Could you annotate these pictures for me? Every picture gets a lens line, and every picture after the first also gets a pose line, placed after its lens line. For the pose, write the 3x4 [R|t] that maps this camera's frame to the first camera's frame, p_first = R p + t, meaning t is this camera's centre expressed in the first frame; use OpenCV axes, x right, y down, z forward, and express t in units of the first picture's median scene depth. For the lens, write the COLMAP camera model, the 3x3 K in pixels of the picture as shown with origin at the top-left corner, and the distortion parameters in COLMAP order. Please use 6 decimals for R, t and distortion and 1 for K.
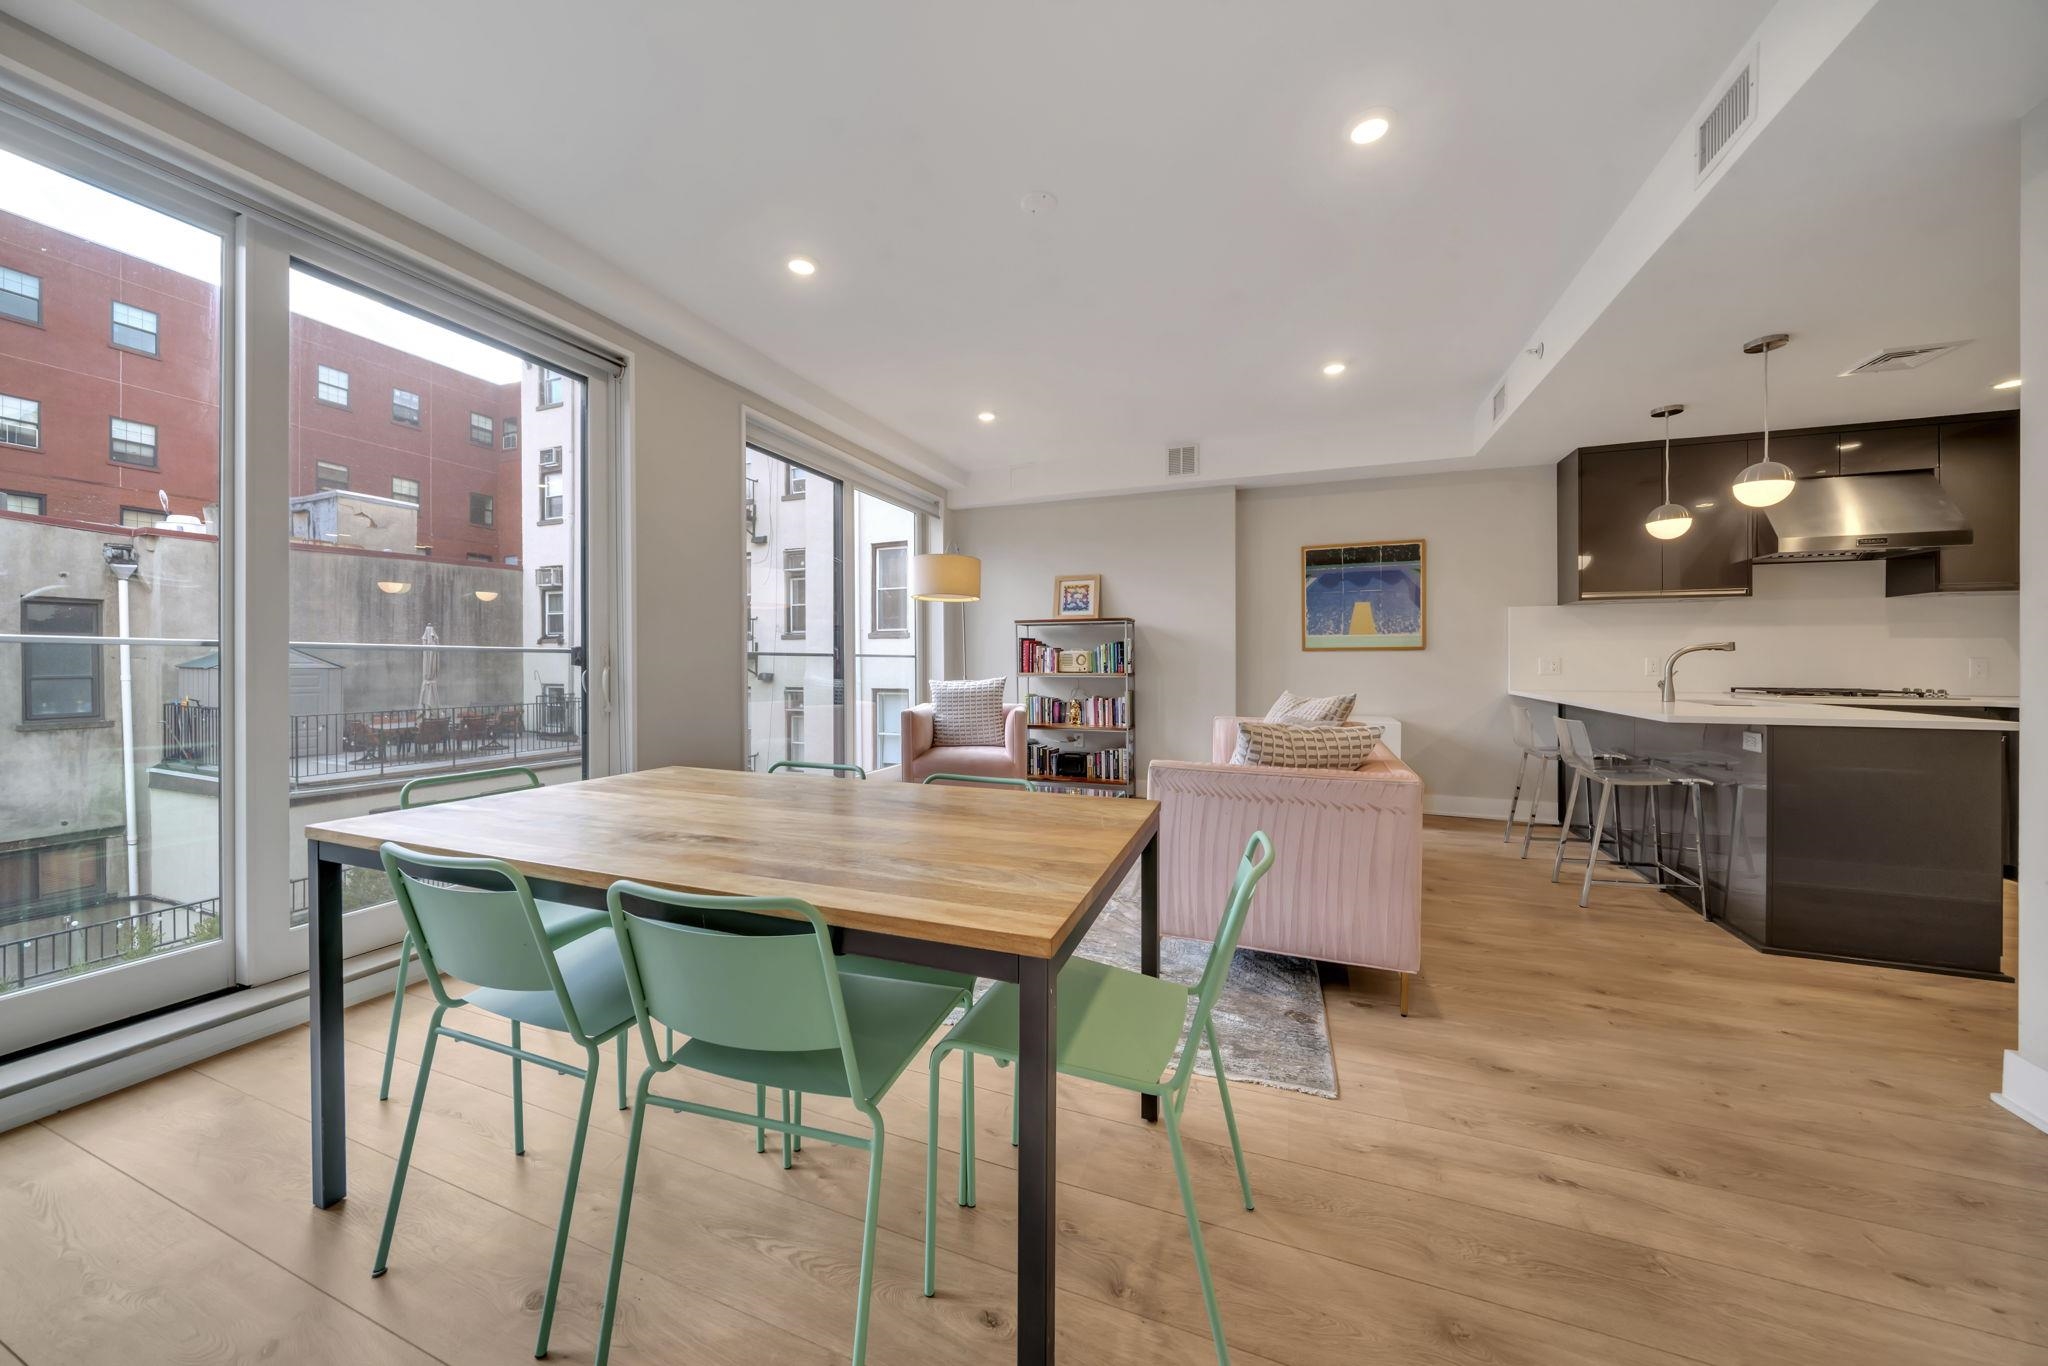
lens RADIAL K [[709.6, 0, 1006.8], [0, 709.6, 672.0], [0, 0, 1]] dist [-0.006899, 0.000523]
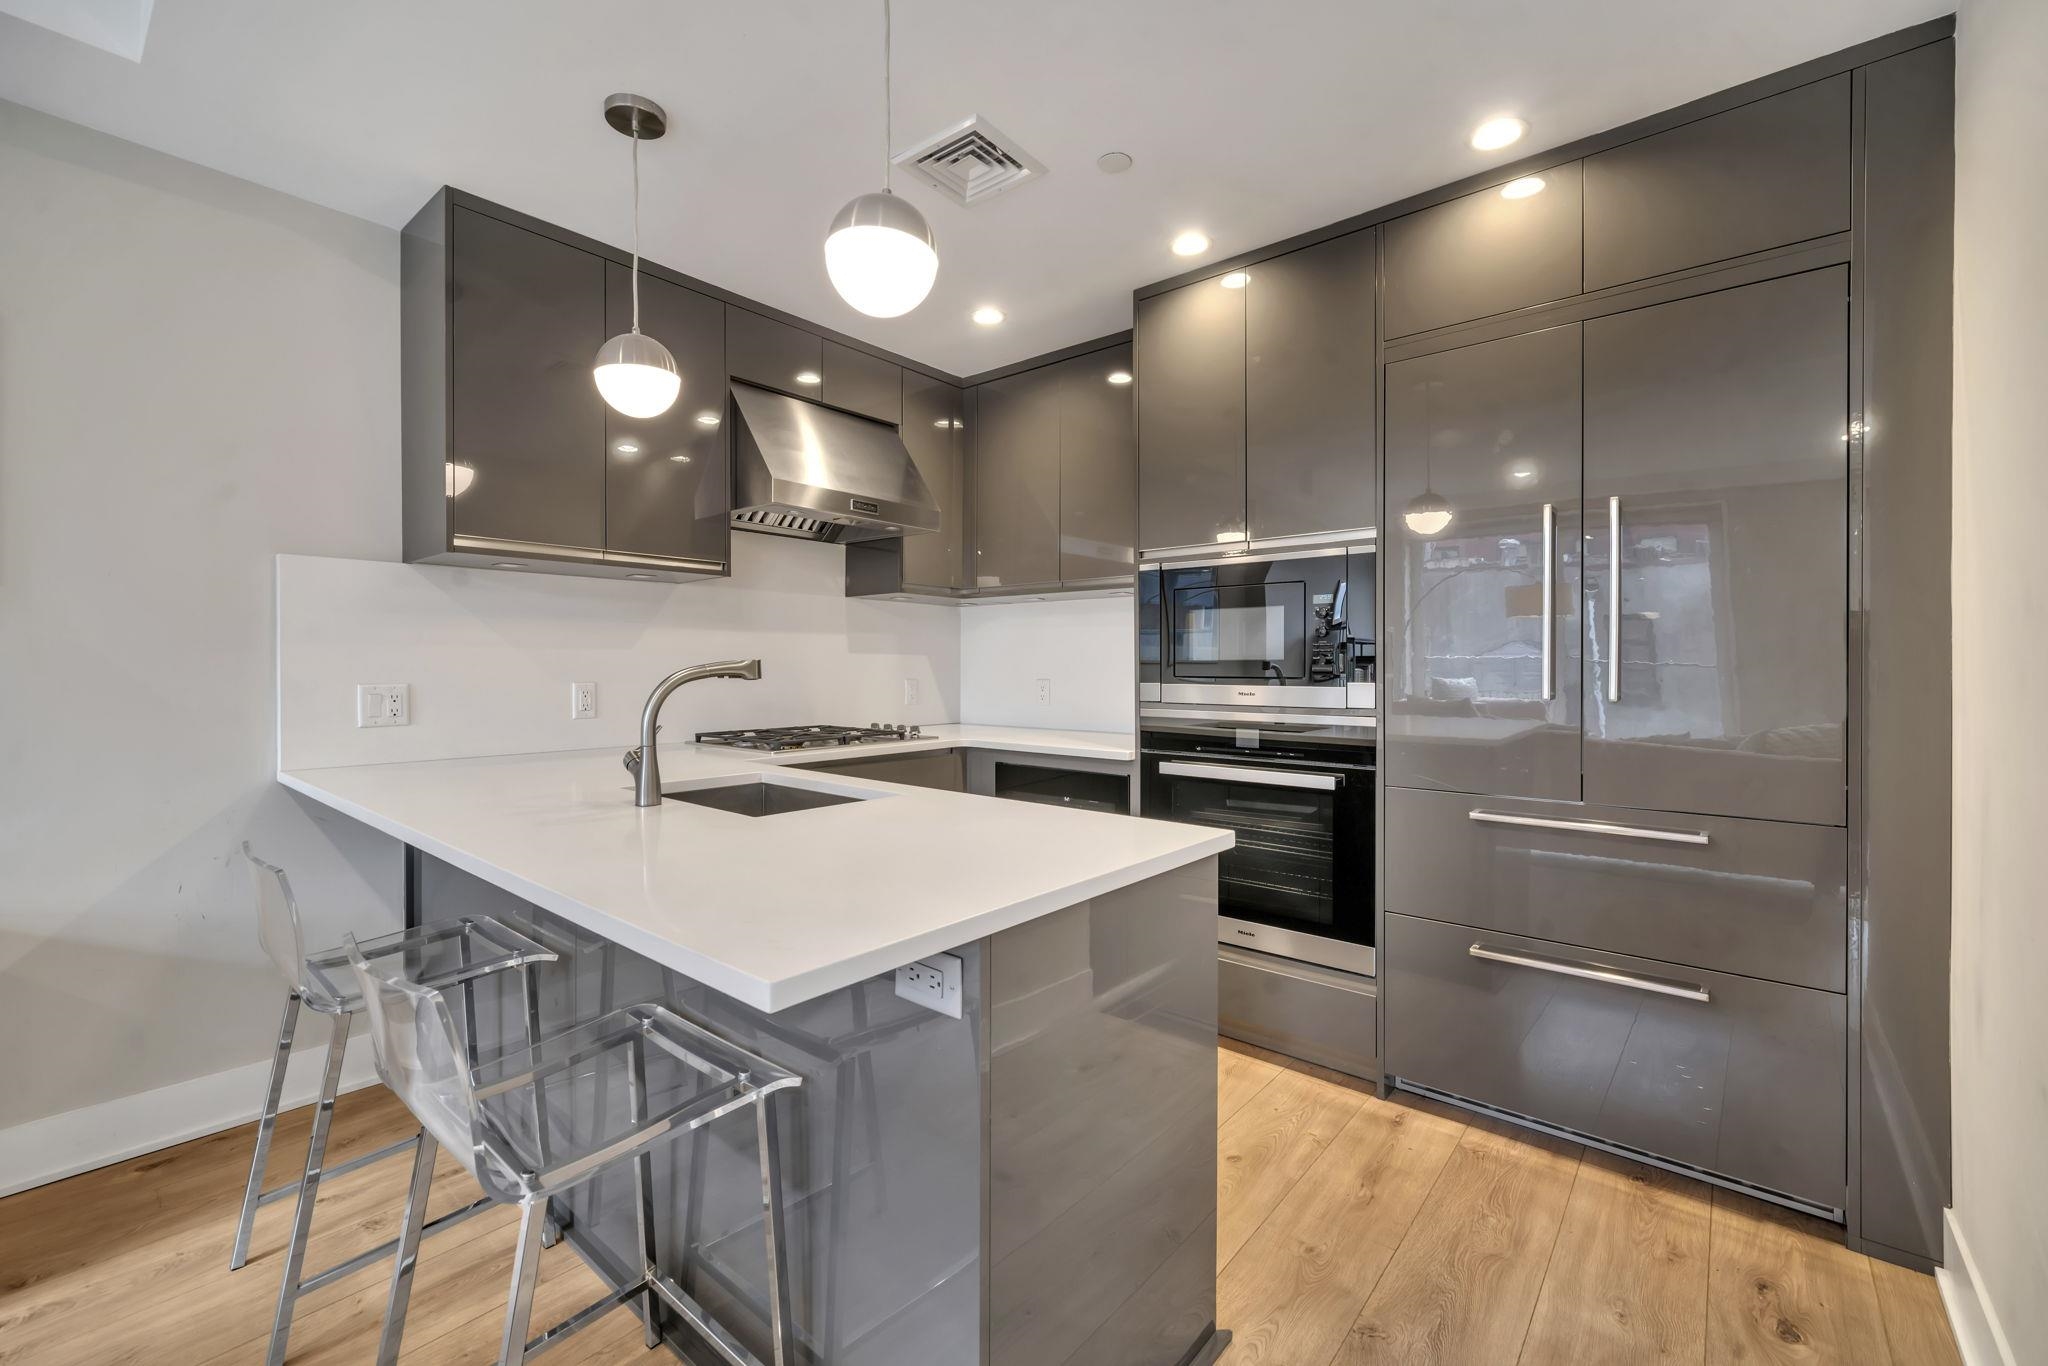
lens RADIAL K [[856.9, 0, 1000.0], [0, 856.9, 664.7], [0, 0, 1]] dist [0.005056, 0.000062]
pose [[0.325030, 0.002768, 0.945700, 0.361144], [0.011106, 0.999916, -0.006743, -0.022410], [-0.945638, 0.012694, 0.324972, 0.435678]]
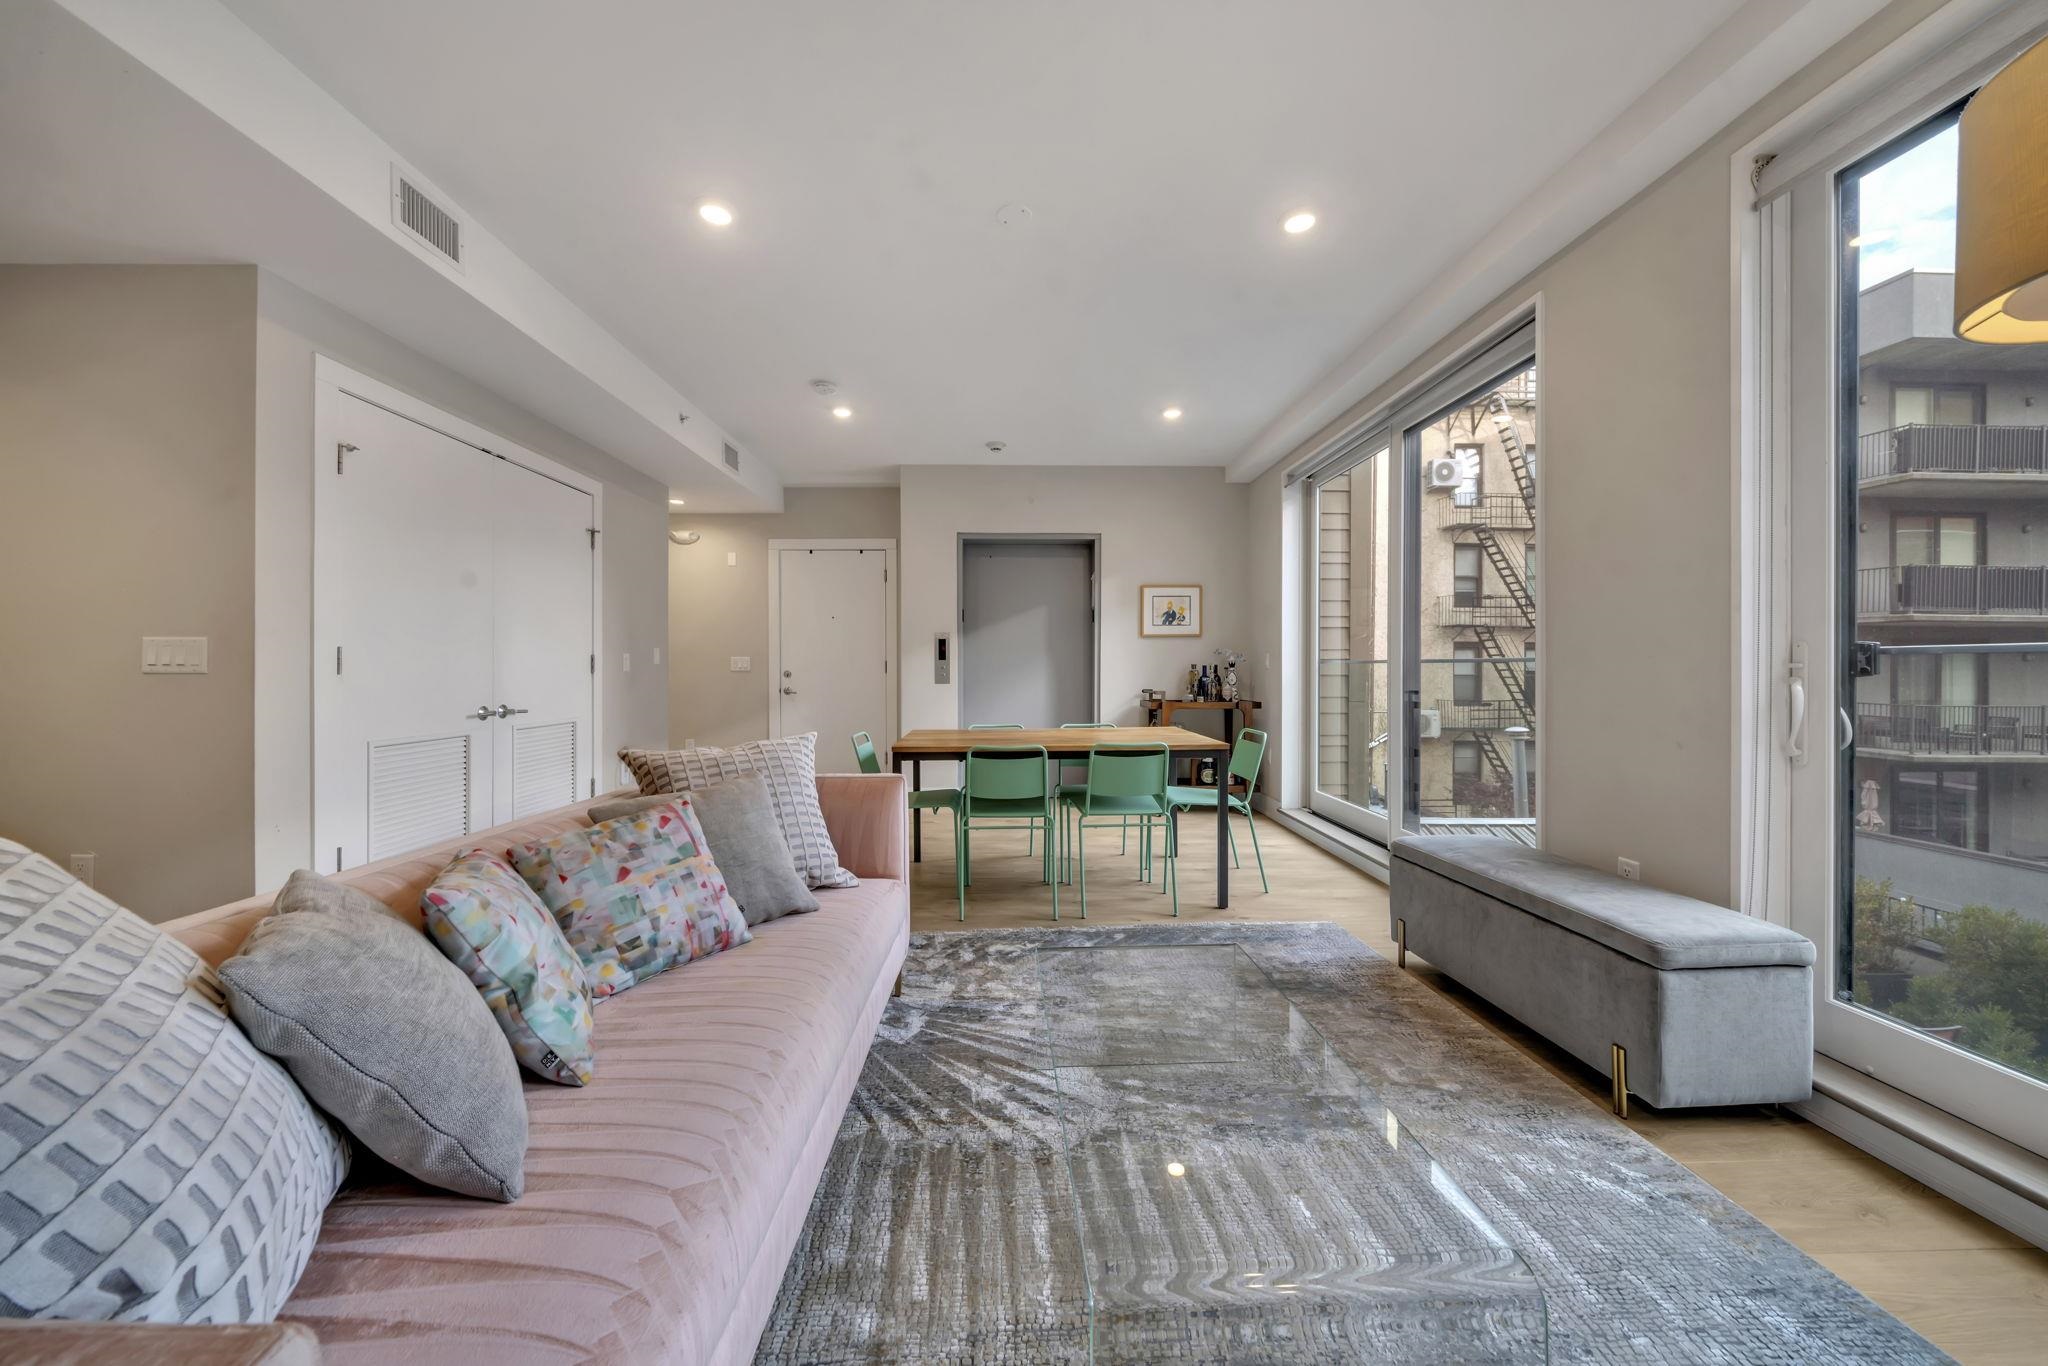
lens RADIAL K [[709.6, 0, 1013.3], [0, 709.6, 671.6], [0, 0, 1]] dist [-0.006899, 0.000523]
pose [[-0.924424, 0.000357, -0.381367, 0.202981], [-0.006040, 0.999860, 0.015577, -0.014924], [0.381319, 0.016703, -0.924293, 0.916551]]
